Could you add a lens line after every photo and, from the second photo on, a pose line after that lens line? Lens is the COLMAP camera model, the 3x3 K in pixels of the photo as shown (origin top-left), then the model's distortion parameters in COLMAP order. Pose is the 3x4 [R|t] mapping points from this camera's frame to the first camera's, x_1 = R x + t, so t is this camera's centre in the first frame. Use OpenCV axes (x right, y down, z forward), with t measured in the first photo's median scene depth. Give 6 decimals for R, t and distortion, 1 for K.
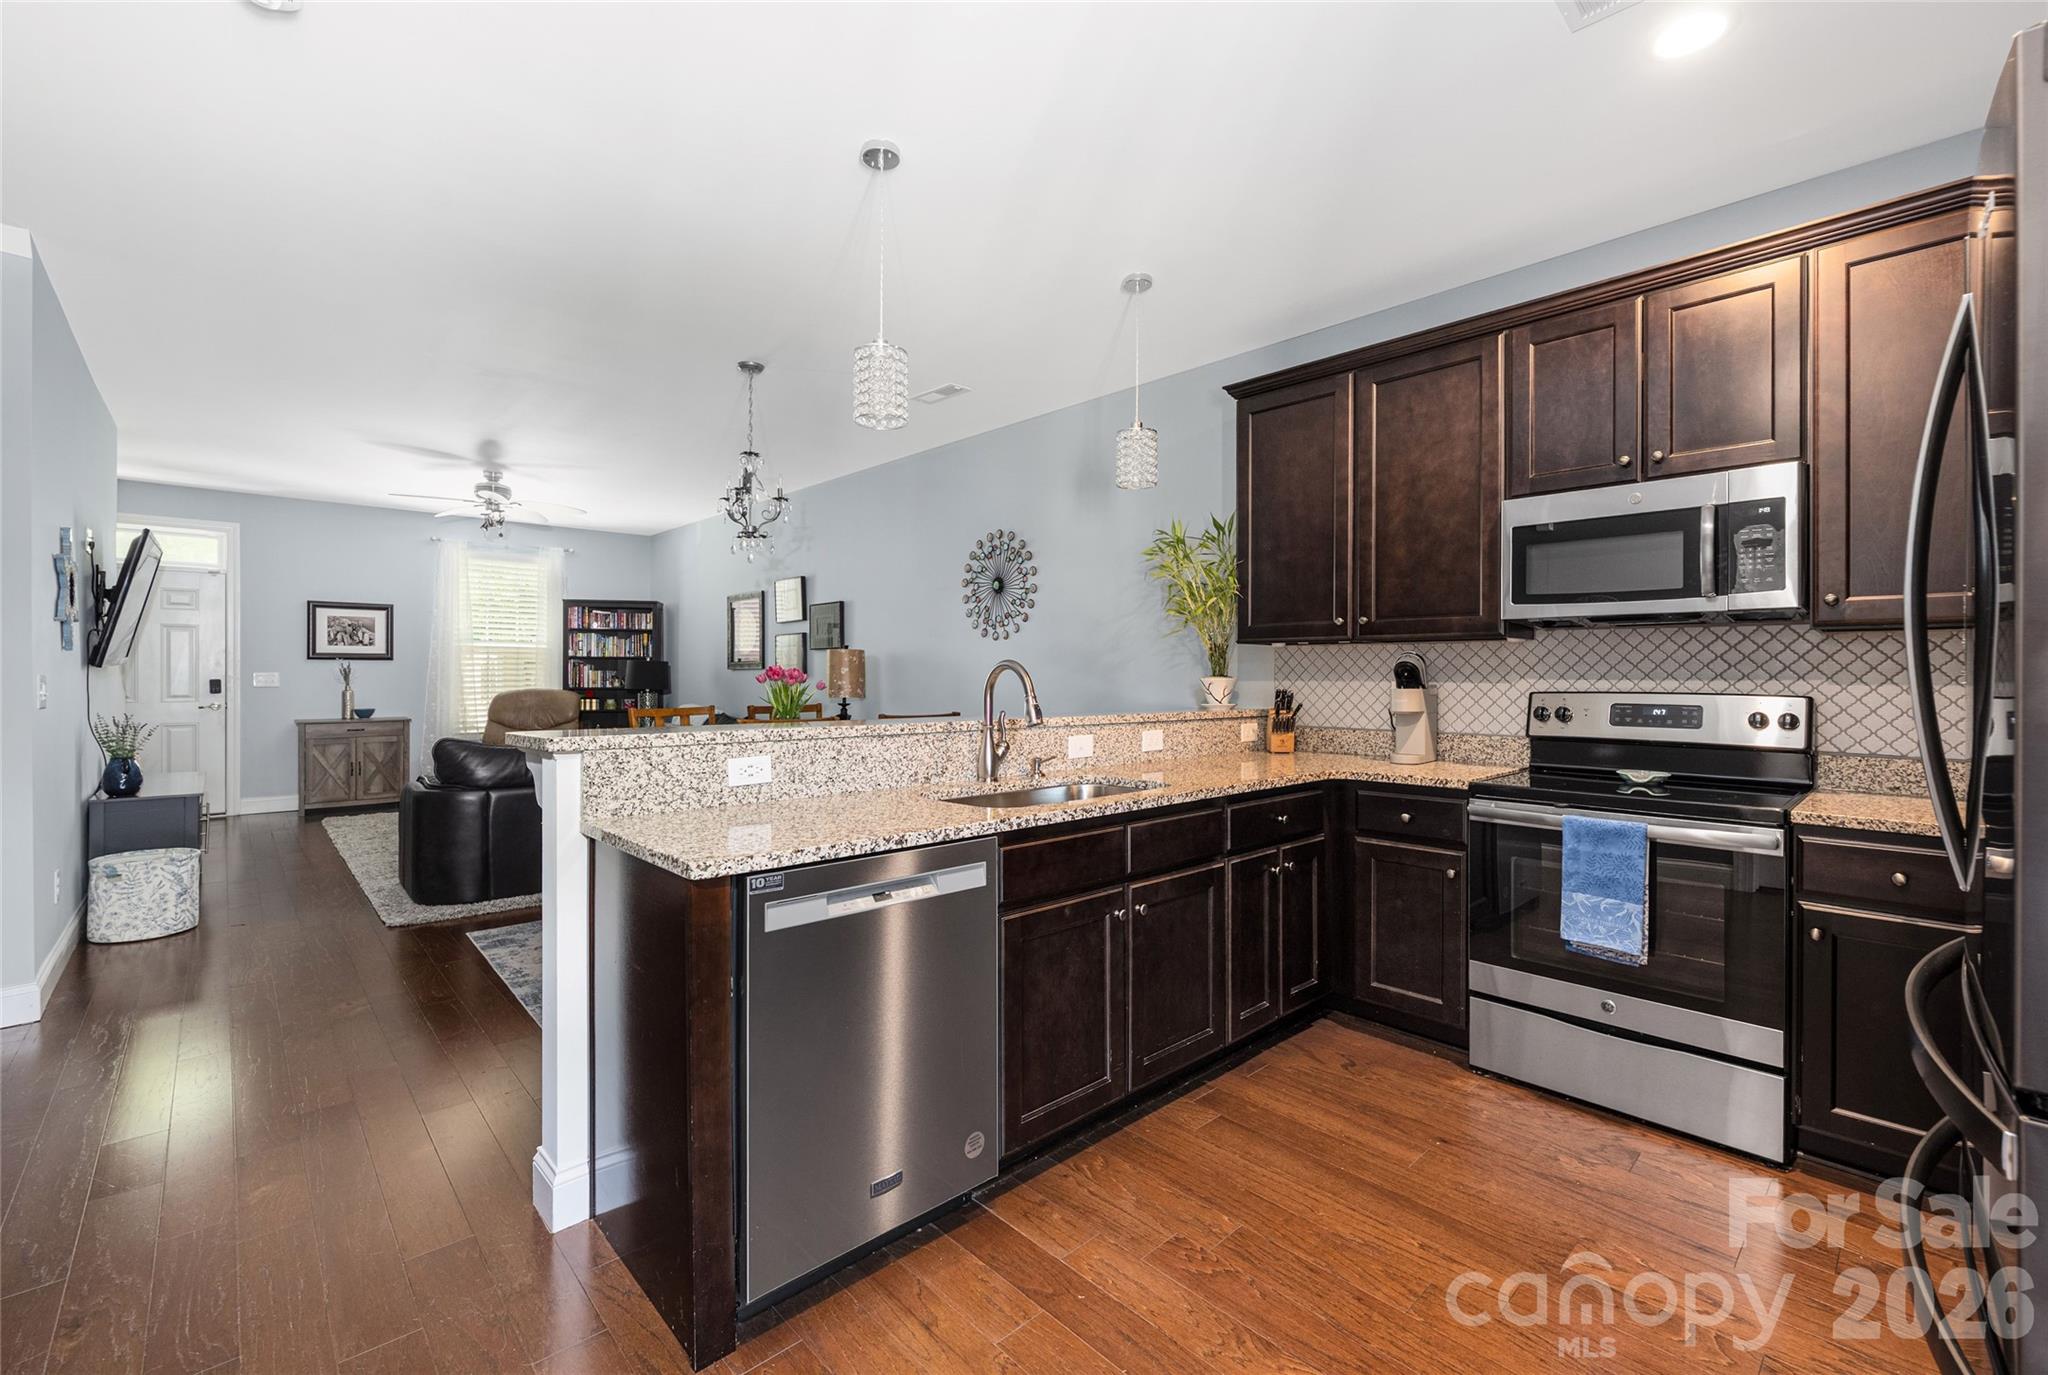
lens RADIAL K [[866.6, 0, 1028.4], [0, 866.6, 673.6], [0, 0, 1]] dist [-0.000283, -0.000568]
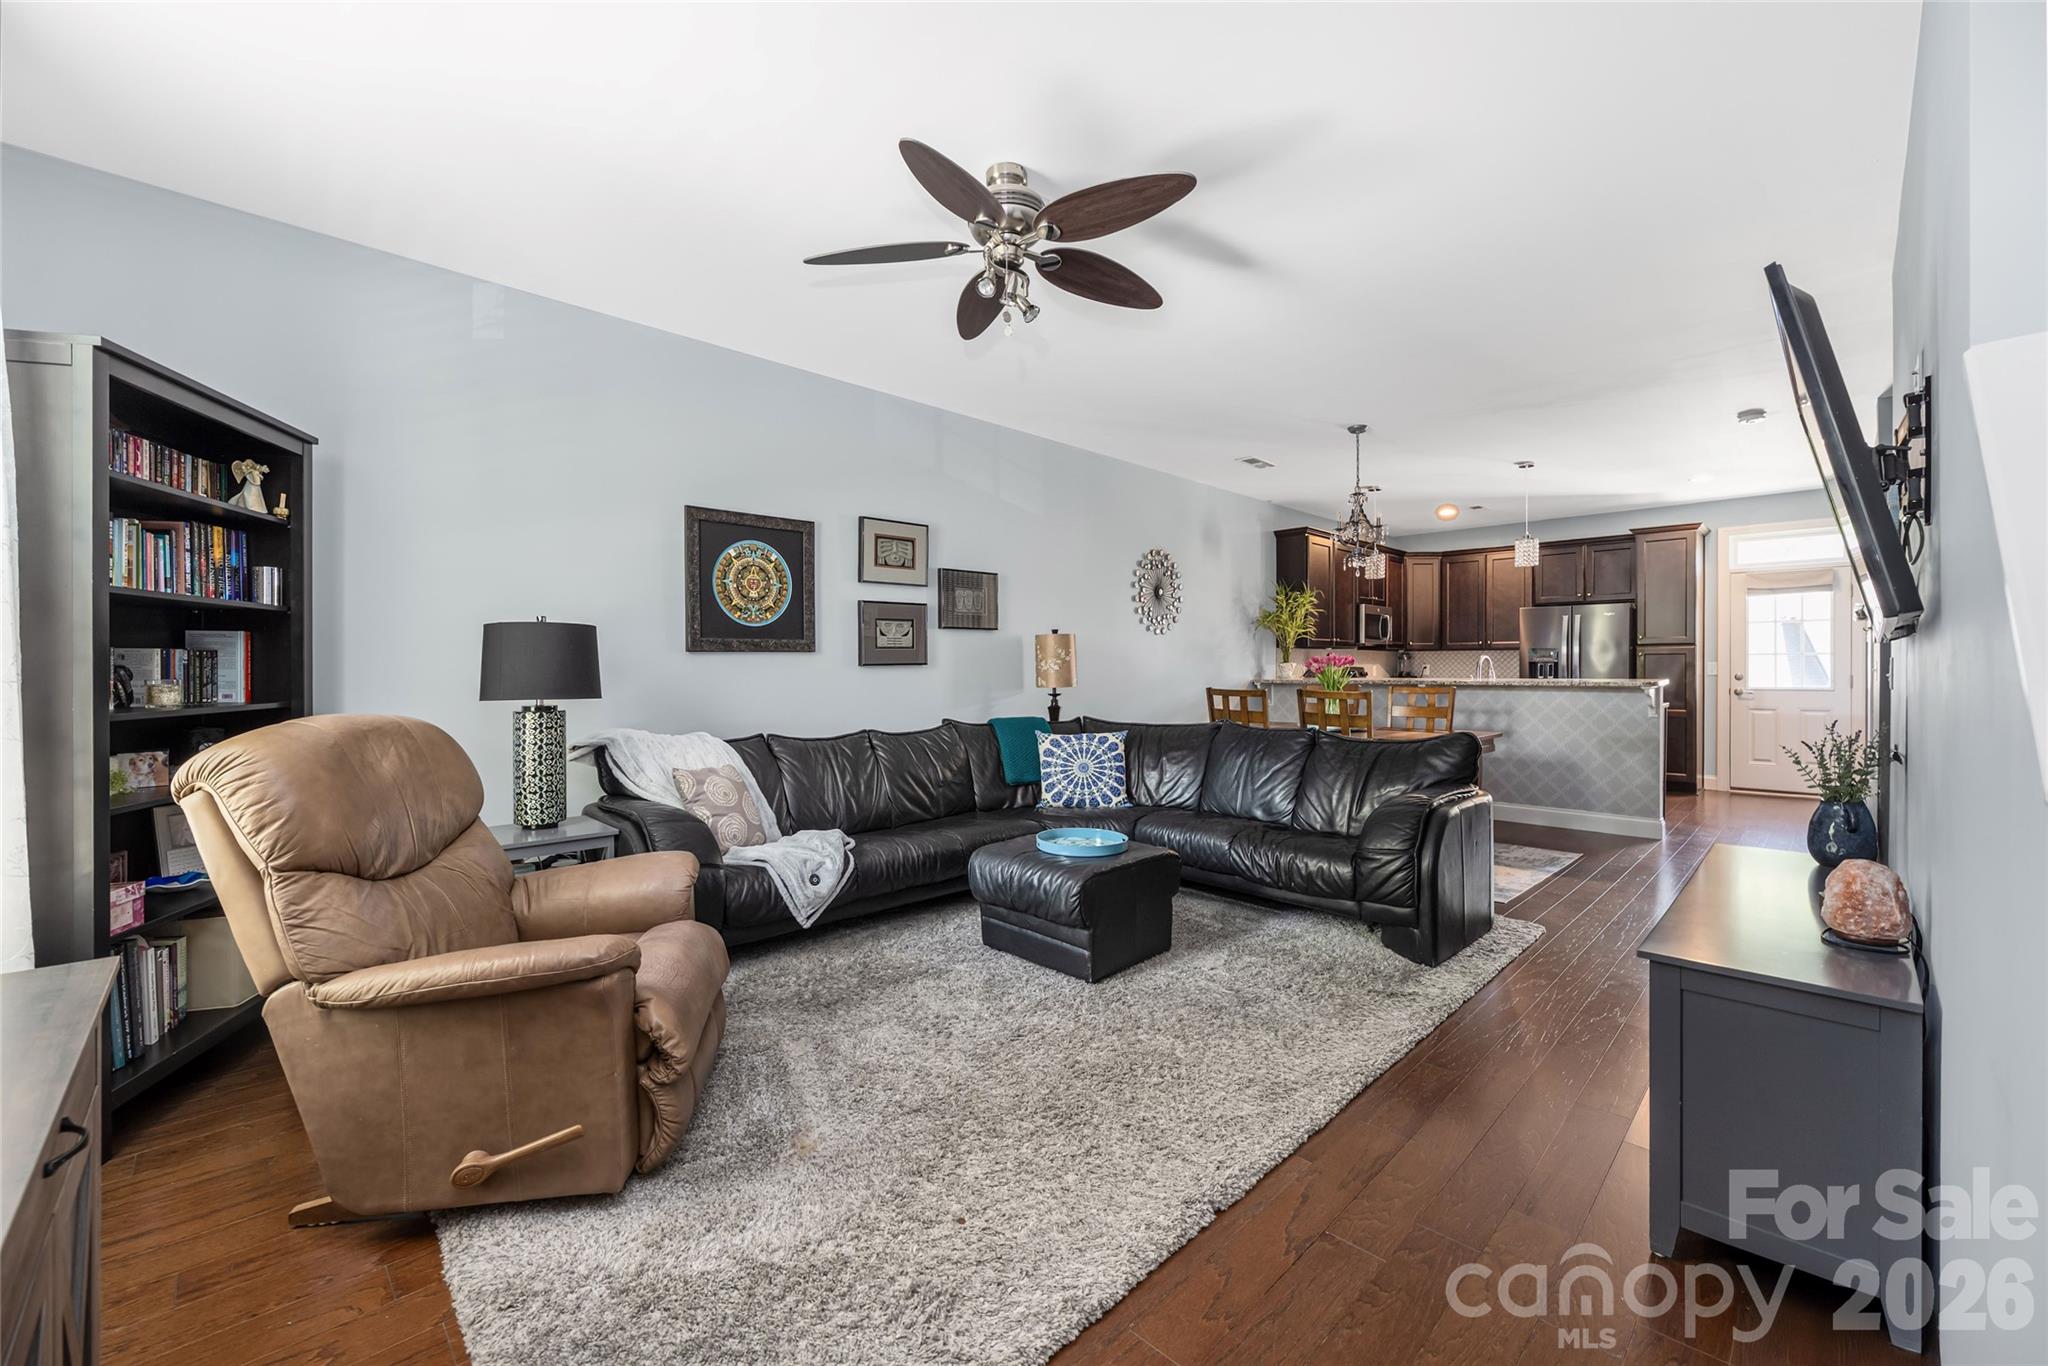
lens RADIAL K [[802.8, 0, 1032.6], [0, 802.8, 673.4], [0, 0, 1]] dist [-0.002020, 0.000013]
pose [[-0.027319, -0.011171, 0.999564, -1.944963], [0.002929, 0.999932, 0.011255, 0.007623], [-0.999622, 0.003235, -0.027285, 1.939413]]
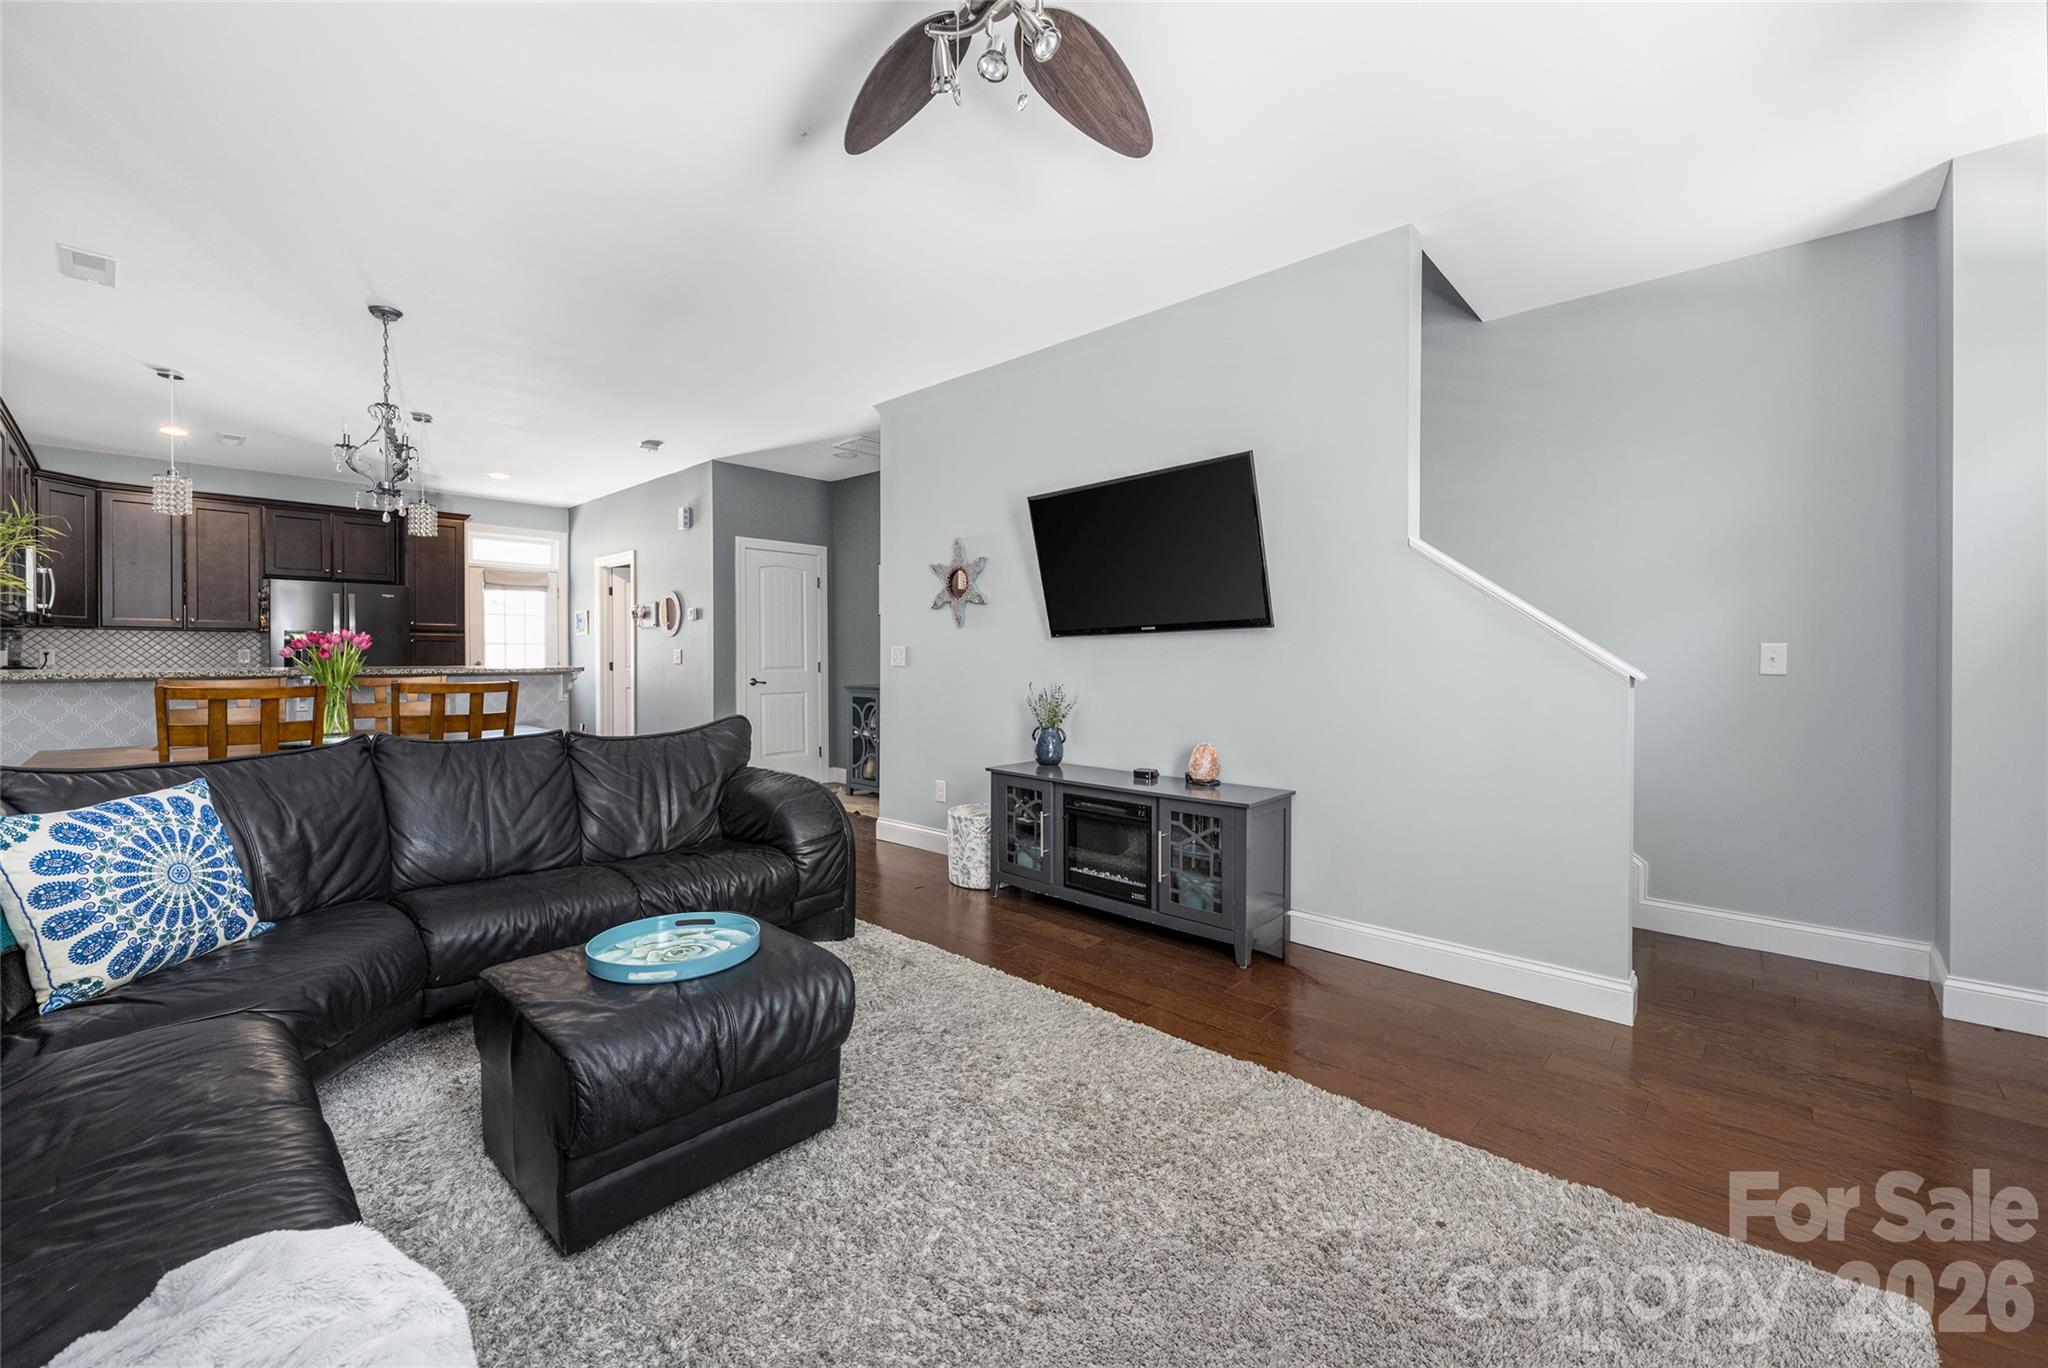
lens RADIAL K [[811.8, 0, 1025.9], [0, 811.8, 658.7], [0, 0, 1]] dist [-0.000427, 0.000140]
pose [[-0.997357, -0.005671, -0.072438, -1.209224], [-0.005762, 0.999983, 0.001039, 0.020343], [0.072431, 0.001454, -0.997372, 2.430173]]
